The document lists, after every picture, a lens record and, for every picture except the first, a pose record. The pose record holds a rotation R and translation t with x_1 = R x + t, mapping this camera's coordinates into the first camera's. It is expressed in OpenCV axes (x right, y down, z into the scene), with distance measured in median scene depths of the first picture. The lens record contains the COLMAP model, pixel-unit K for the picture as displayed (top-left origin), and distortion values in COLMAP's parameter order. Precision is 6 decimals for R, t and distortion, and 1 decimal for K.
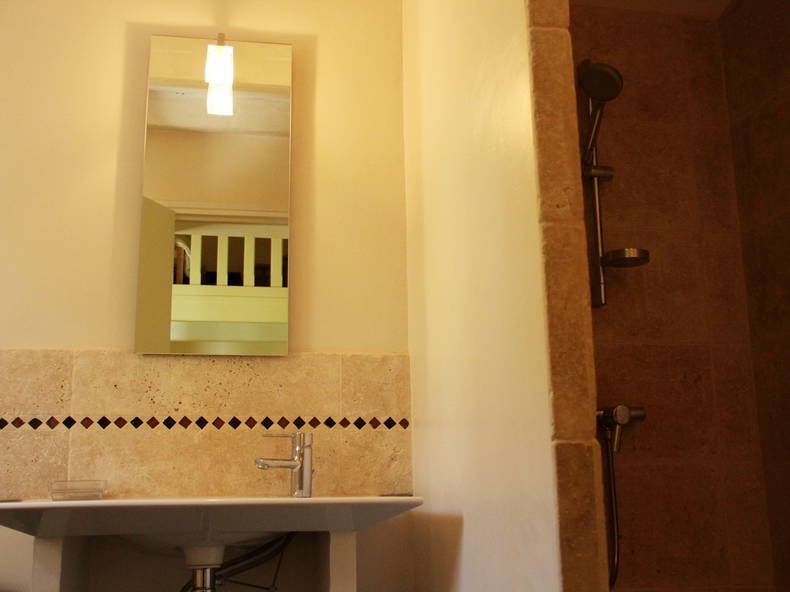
lens RADIAL K [[888.0, 0, 395.0], [0, 888.0, 296.0], [0, 0, 1]] dist [-0.006638, -0.003132]
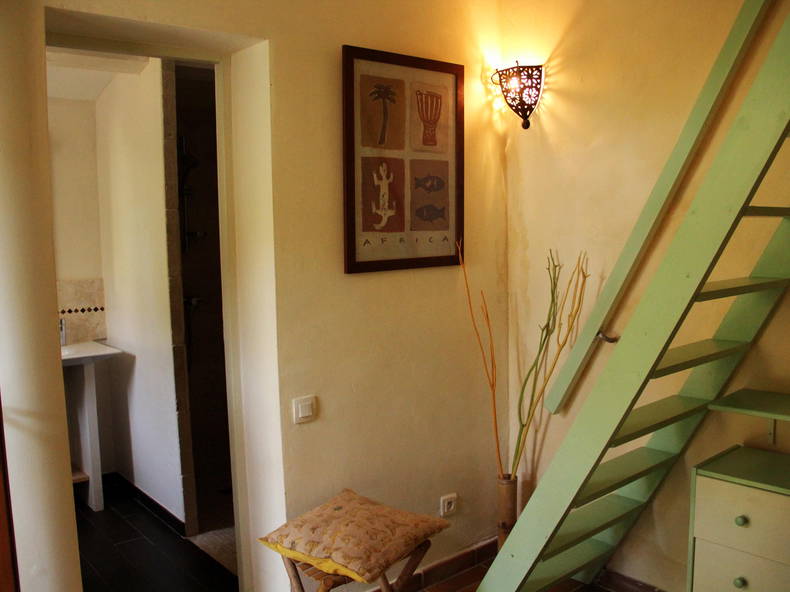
lens RADIAL K [[731.8, 0, 395.0], [0, 731.8, 296.0], [0, 0, 1]] dist [-0.119791, 0.017027]
pose [[0.875231, -0.043579, 0.481738, -0.226152], [-0.098614, 0.958940, 0.265912, -0.472711], [-0.473546, -0.280241, 0.834996, -0.940341]]
